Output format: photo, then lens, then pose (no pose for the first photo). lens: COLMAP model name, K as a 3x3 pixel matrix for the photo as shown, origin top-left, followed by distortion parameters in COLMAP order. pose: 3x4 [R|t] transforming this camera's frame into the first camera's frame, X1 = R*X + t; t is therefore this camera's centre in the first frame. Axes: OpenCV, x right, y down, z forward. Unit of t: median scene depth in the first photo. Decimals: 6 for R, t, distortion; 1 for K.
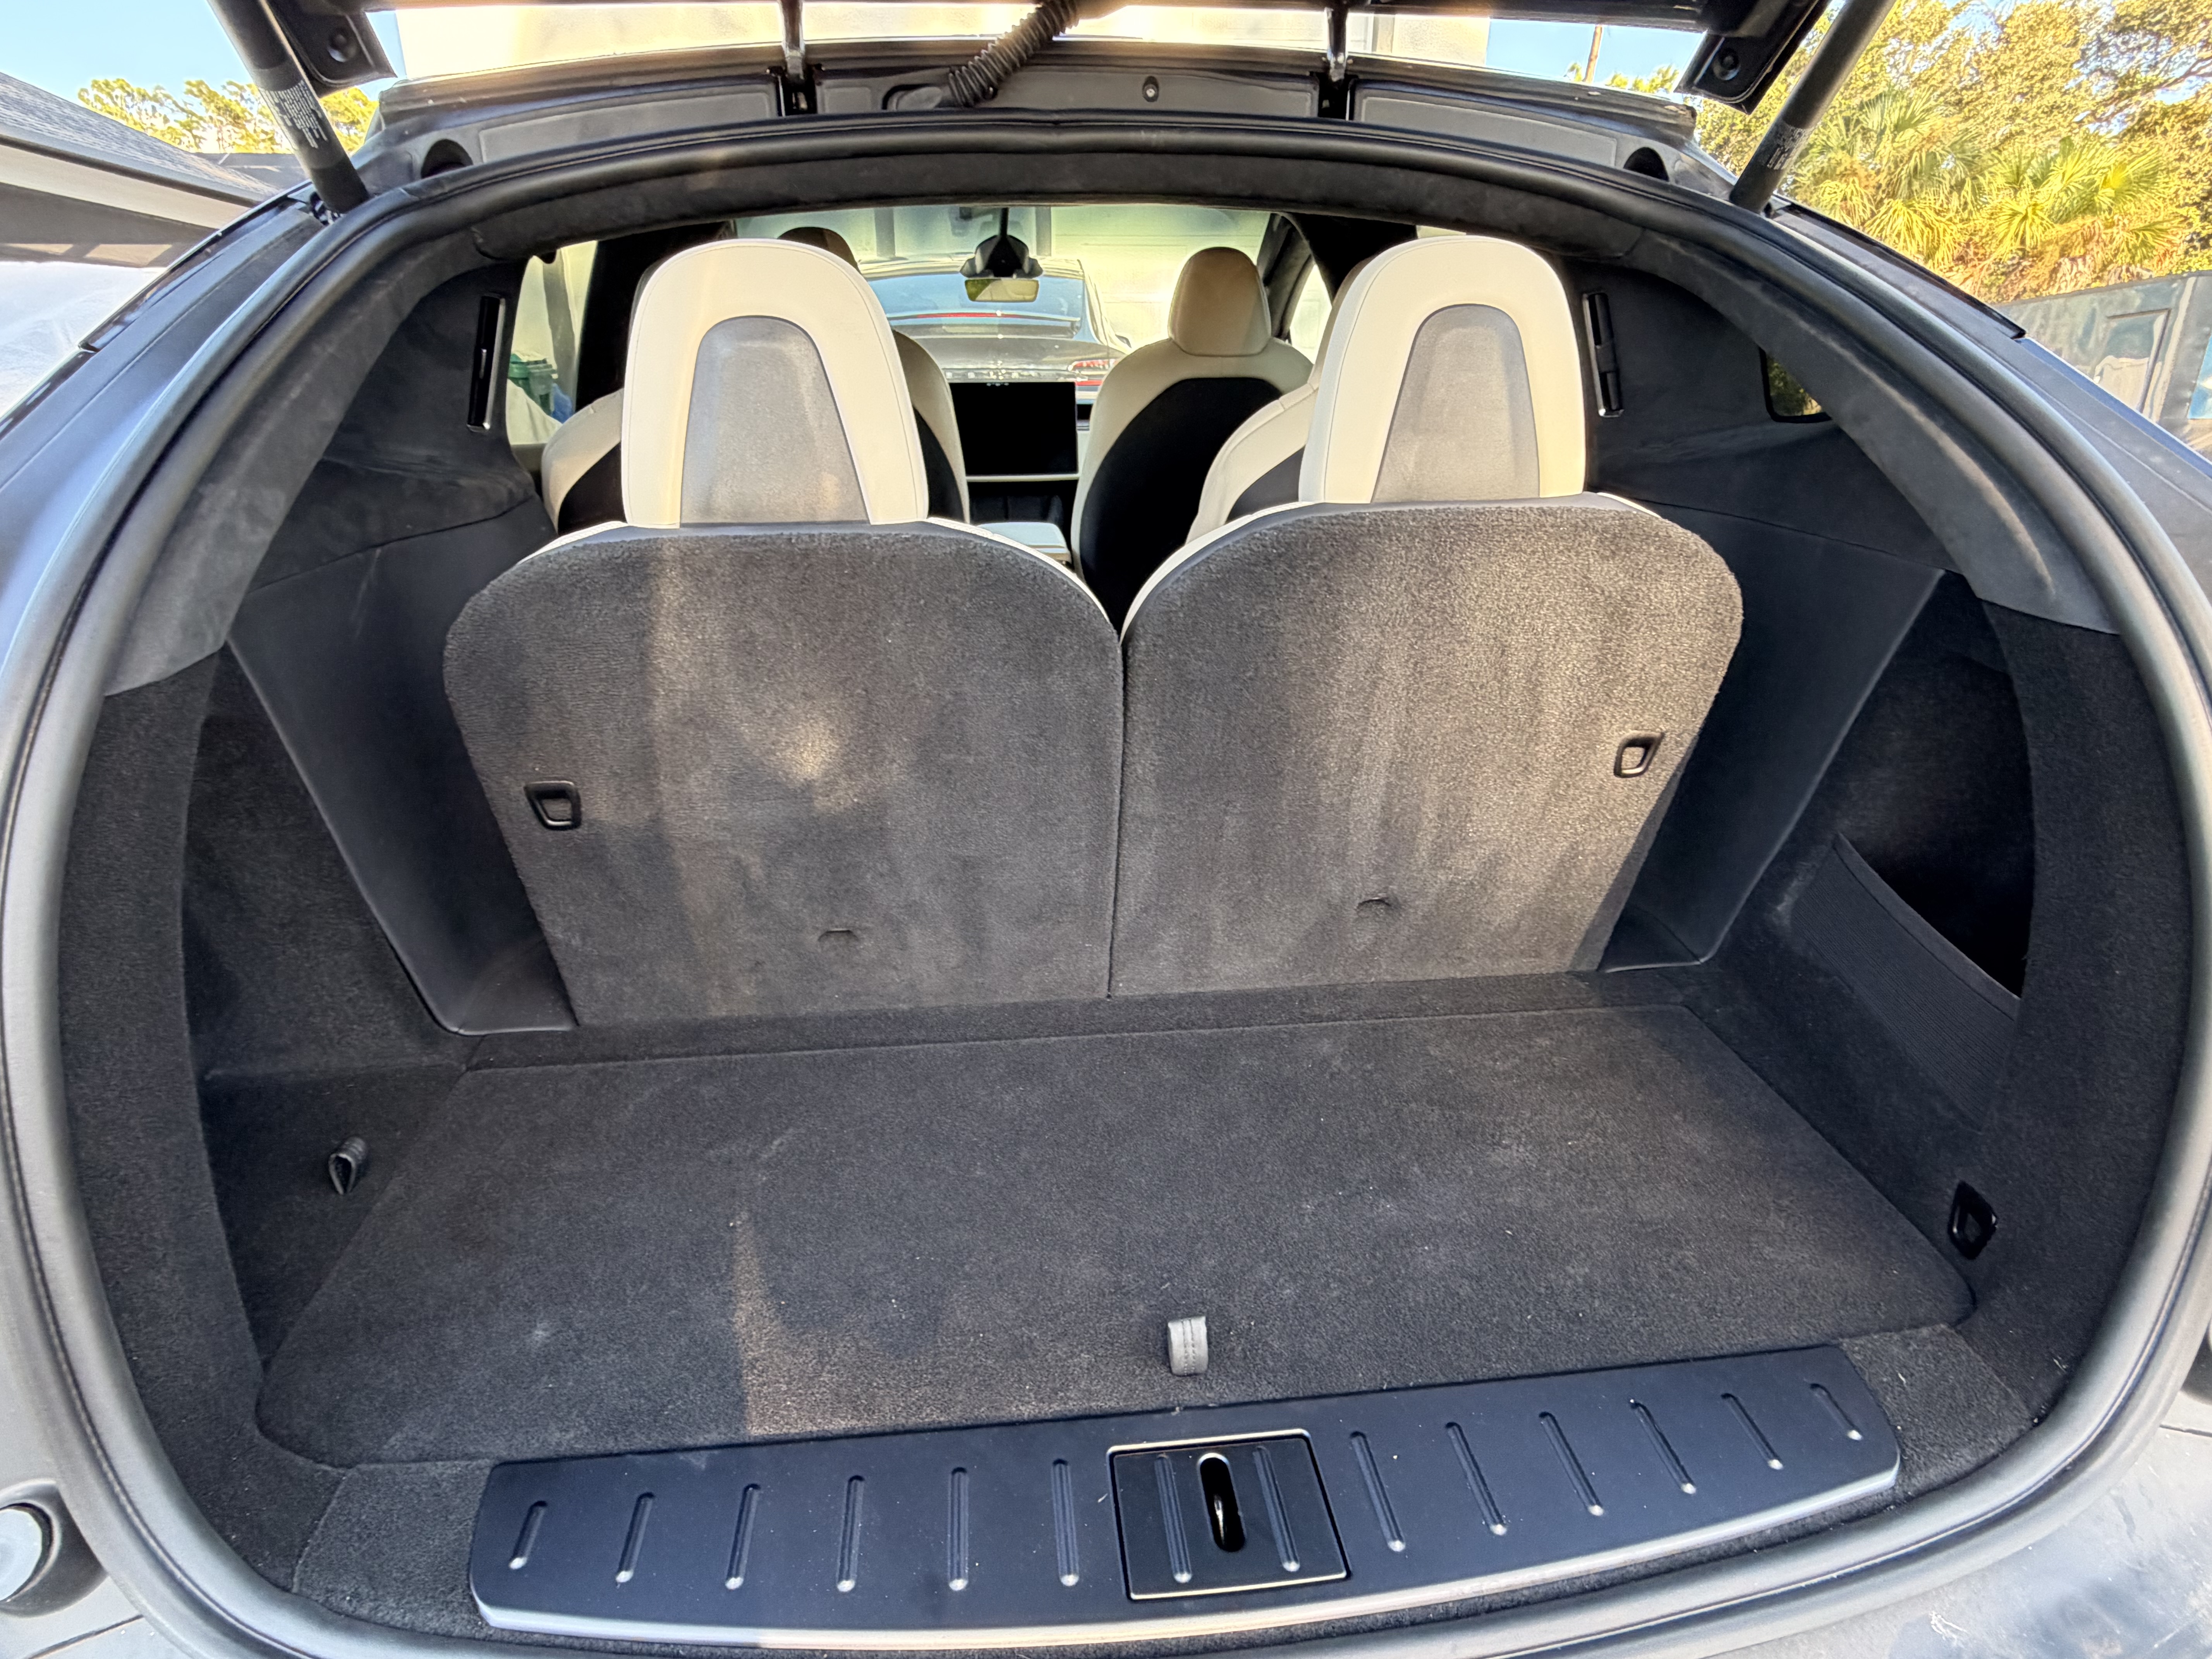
lens RADIAL K [[1159.2, 0, 1106.2], [0, 1159.2, 824.5], [0, 0, 1]] dist [-0.007444, -0.003180]
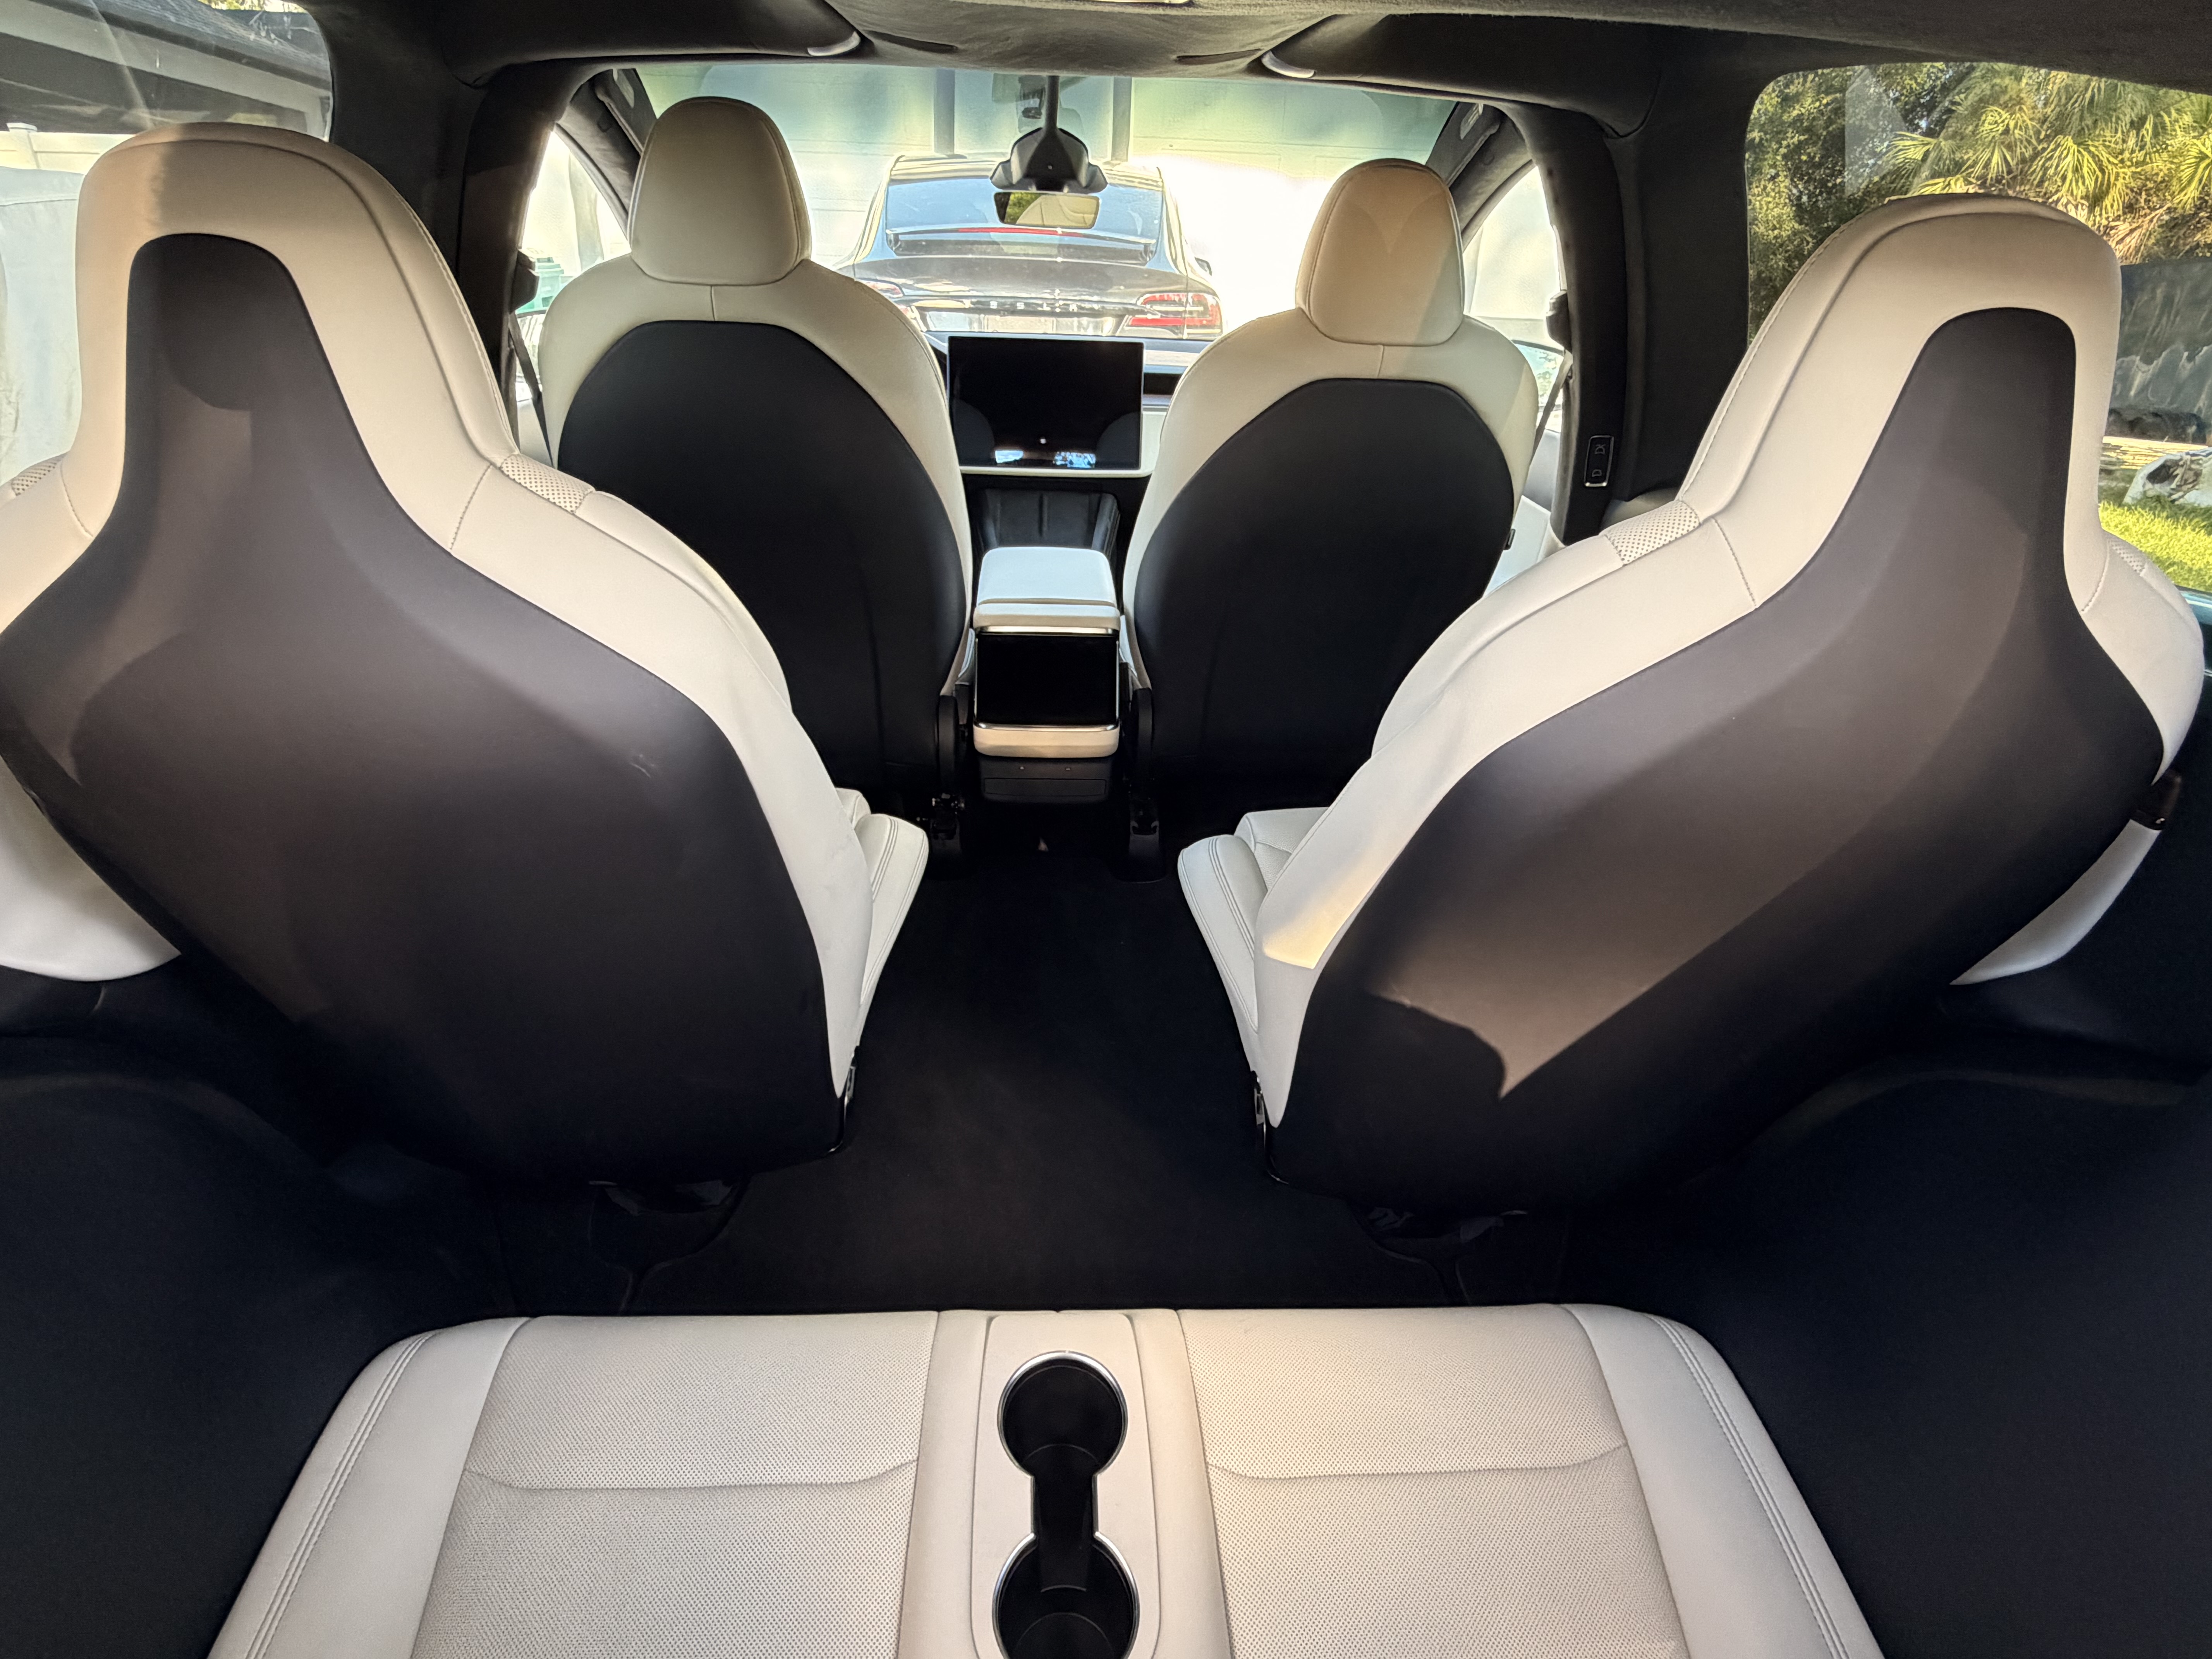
lens RADIAL K [[1159.2, 0, 1104.9], [0, 1159.2, 835.2], [0, 0, 1]] dist [-0.007444, -0.003180]
pose [[0.997496, 0.061568, -0.034811, -0.006253], [-0.058900, 0.995586, 0.073071, -0.119183], [0.039157, -0.070838, 0.996719, 0.238912]]
